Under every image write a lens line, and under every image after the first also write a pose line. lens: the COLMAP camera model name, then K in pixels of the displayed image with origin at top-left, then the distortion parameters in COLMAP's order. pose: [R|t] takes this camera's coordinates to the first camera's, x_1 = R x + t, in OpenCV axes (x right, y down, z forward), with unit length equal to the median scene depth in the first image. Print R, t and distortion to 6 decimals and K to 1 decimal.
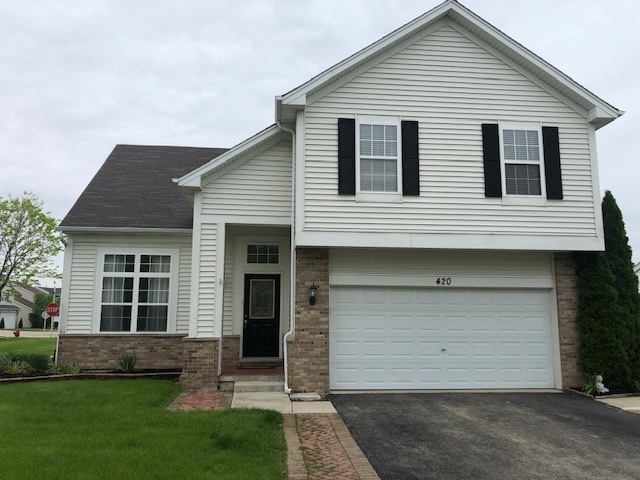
lens RADIAL K [[524.1, 0, 320.0], [0, 524.1, 240.0], [0, 0, 1]] dist [0.018040, -0.012991]
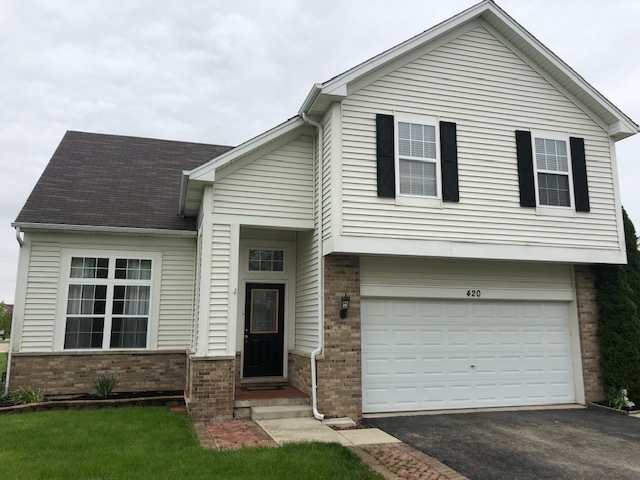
lens RADIAL K [[524.1, 0, 320.0], [0, 524.1, 240.0], [0, 0, 1]] dist [0.018040, -0.012991]
pose [[0.982192, 0.027156, 0.185906, -0.219039], [-0.024386, 0.999555, -0.017172, 0.005643], [-0.186290, 0.012333, 0.982417, 0.120665]]
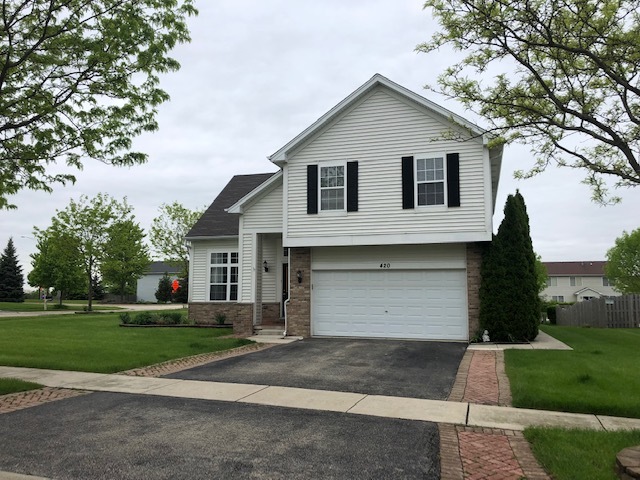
lens RADIAL K [[524.1, 0, 320.0], [0, 524.1, 240.0], [0, 0, 1]] dist [0.018040, -0.012991]
pose [[0.920262, -0.044302, -0.388786, 0.654633], [0.060074, 0.997787, 0.028497, -0.048253], [0.386663, -0.049581, 0.920887, -0.437760]]
